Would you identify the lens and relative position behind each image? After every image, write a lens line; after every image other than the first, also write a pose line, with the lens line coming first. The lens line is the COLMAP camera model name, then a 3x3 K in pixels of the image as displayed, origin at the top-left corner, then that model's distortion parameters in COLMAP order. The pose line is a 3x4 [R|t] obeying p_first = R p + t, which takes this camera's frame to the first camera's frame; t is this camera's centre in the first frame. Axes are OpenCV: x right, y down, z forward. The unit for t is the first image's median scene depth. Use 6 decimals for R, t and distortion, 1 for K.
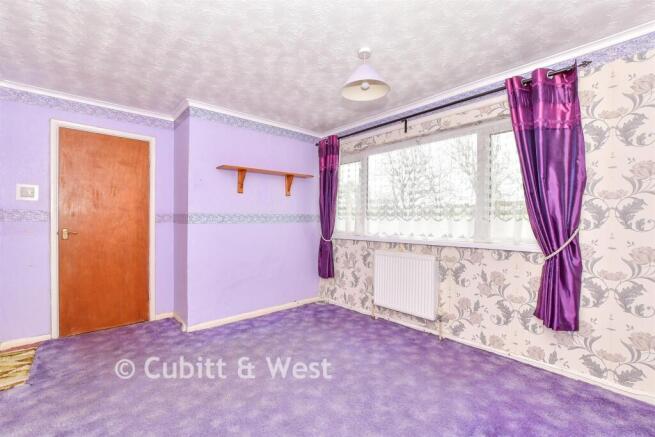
lens RADIAL K [[297.9, 0, 326.7], [0, 297.9, 226.3], [0, 0, 1]] dist [-0.001885, -0.000421]
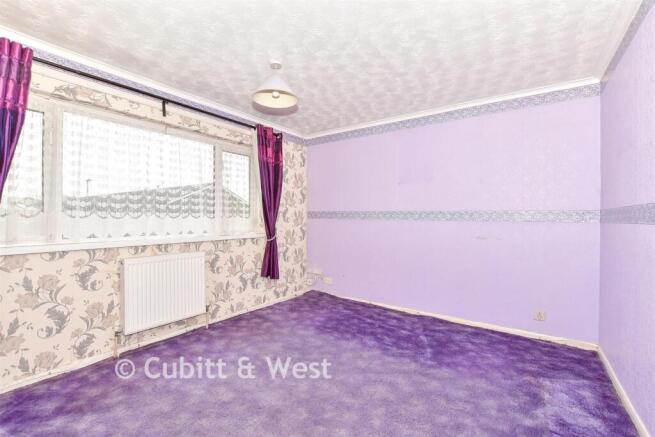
lens RADIAL K [[287.8, 0, 322.4], [0, 287.8, 217.3], [0, 0, 1]] dist [-0.001703, -0.000289]
pose [[-0.200632, -0.017087, 0.979518, -0.687593], [0.000808, 0.999845, 0.017607, -0.038004], [-0.979666, 0.004324, -0.200587, 0.763035]]
